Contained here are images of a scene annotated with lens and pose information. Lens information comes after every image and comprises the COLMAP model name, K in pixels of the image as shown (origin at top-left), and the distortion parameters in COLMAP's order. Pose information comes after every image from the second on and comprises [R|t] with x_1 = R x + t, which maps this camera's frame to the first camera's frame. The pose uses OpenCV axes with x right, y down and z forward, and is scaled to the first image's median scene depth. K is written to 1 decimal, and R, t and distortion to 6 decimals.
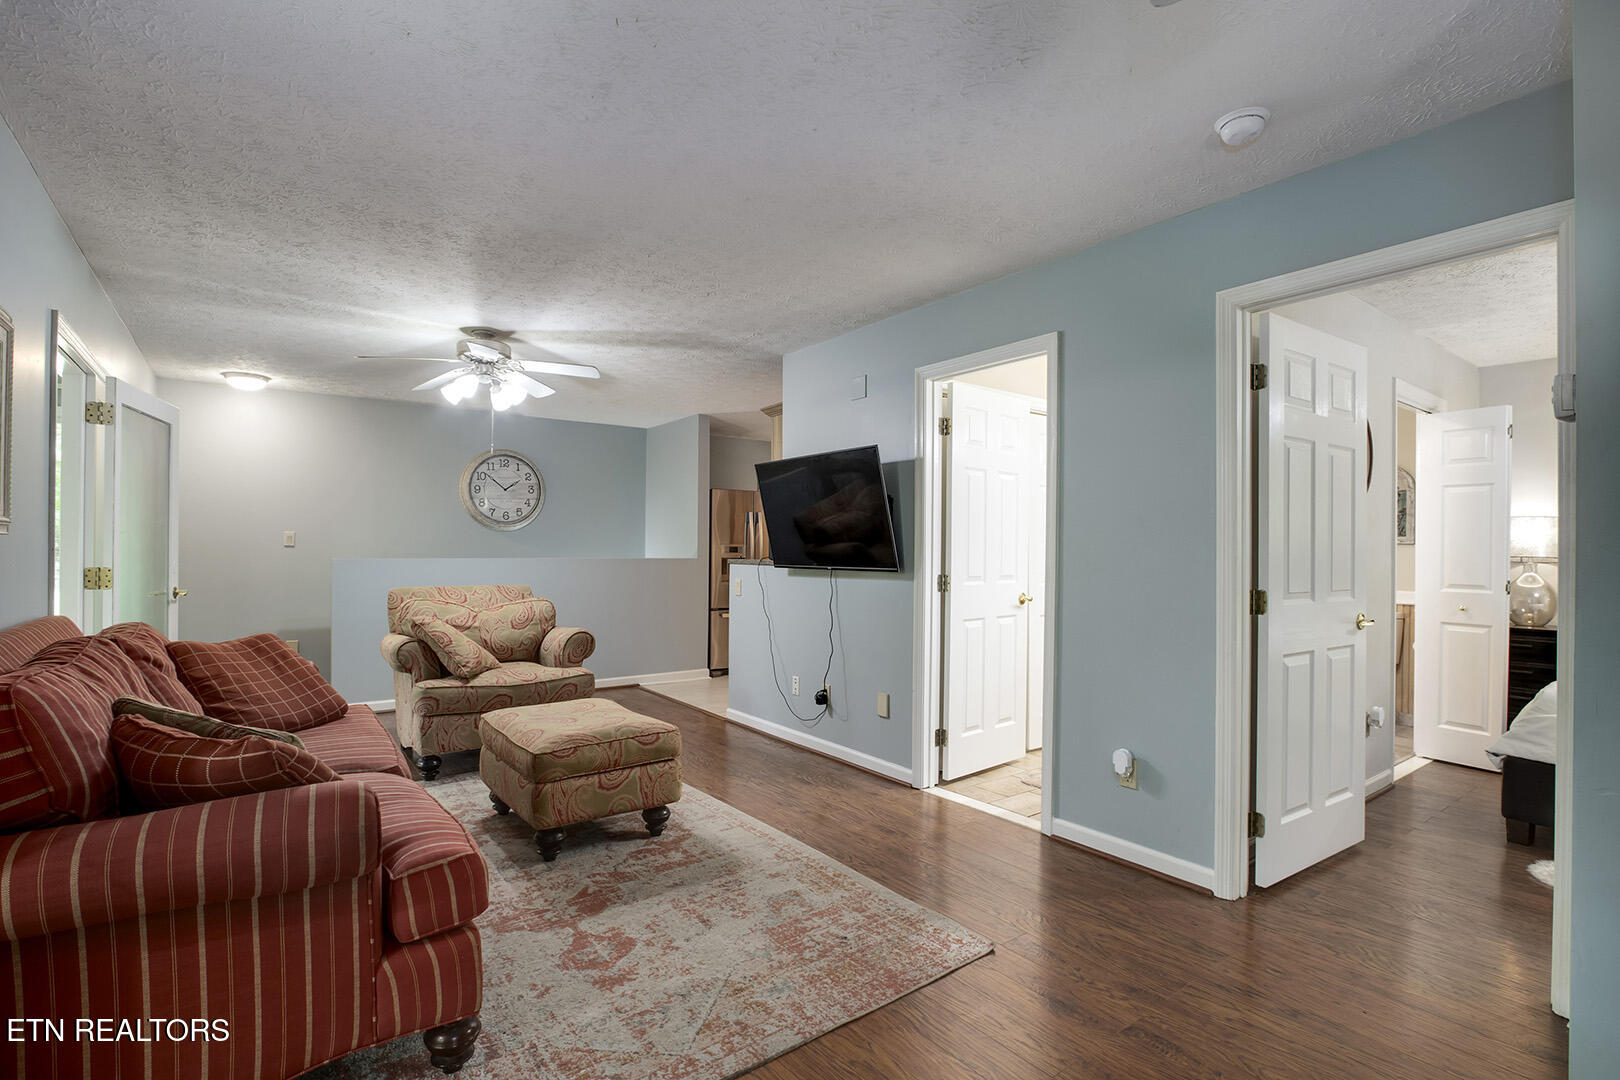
lens RADIAL K [[755.8, 0, 810.6], [0, 755.8, 554.4], [0, 0, 1]] dist [-0.019990, 0.001465]
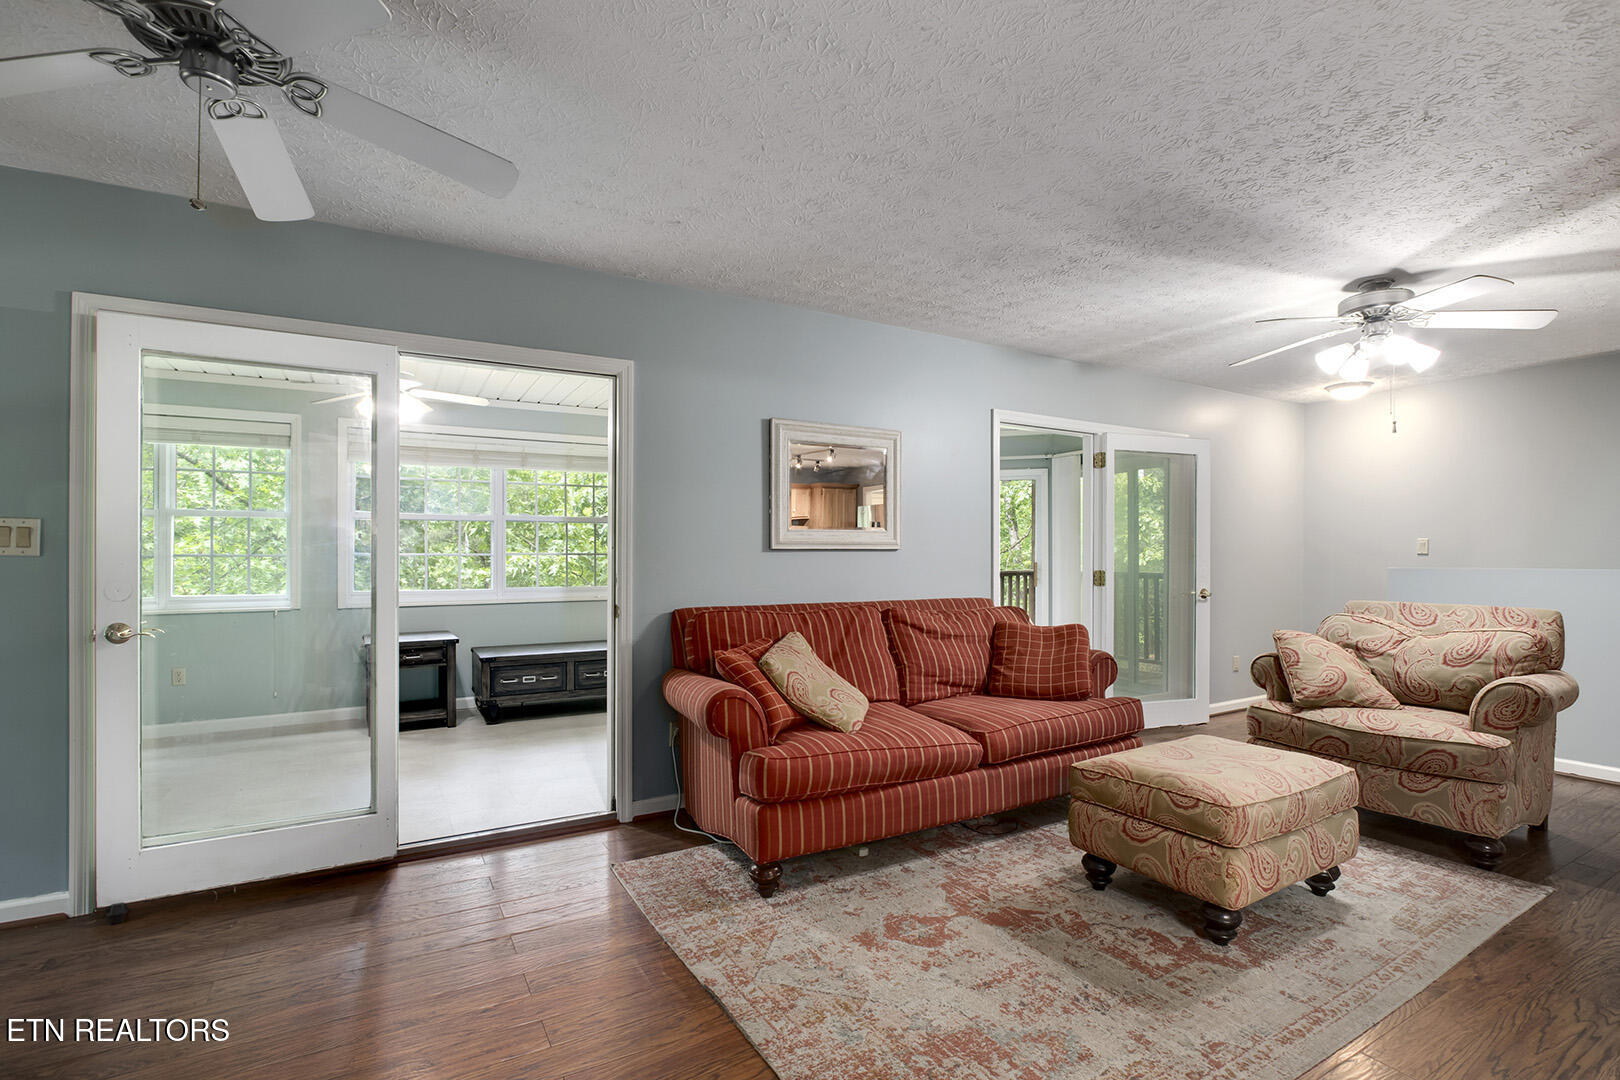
lens RADIAL K [[755.8, 0, 810.6], [0, 755.8, 554.4], [0, 0, 1]] dist [-0.019990, 0.001465]
pose [[-0.110553, -0.008601, -0.993833, 0.603041], [-0.006434, 0.999948, -0.007938, 0.002364], [0.993849, 0.005516, -0.110602, 0.725591]]
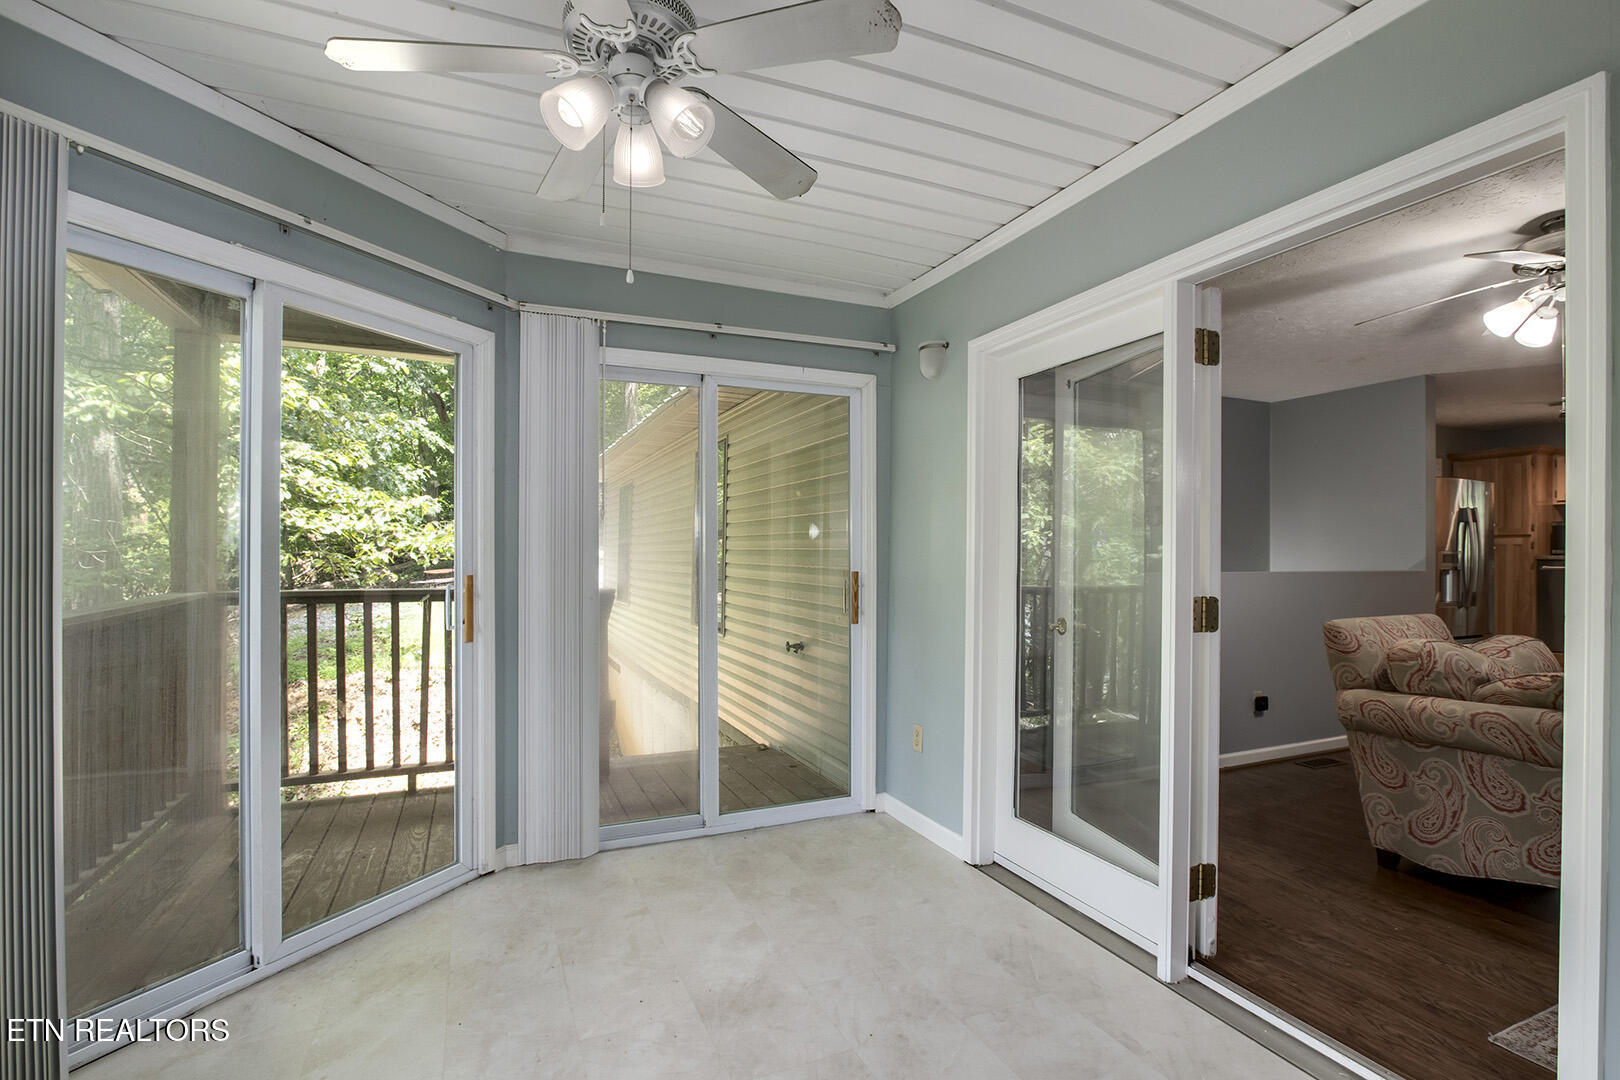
lens RADIAL K [[755.8, 0, 810.6], [0, 755.8, 554.4], [0, 0, 1]] dist [-0.019990, 0.001465]
pose [[0.974505, -0.000256, -0.224365, -1.339432], [-0.001284, 0.999977, -0.006716, -0.012837], [0.224361, 0.006833, 0.974482, 0.378488]]
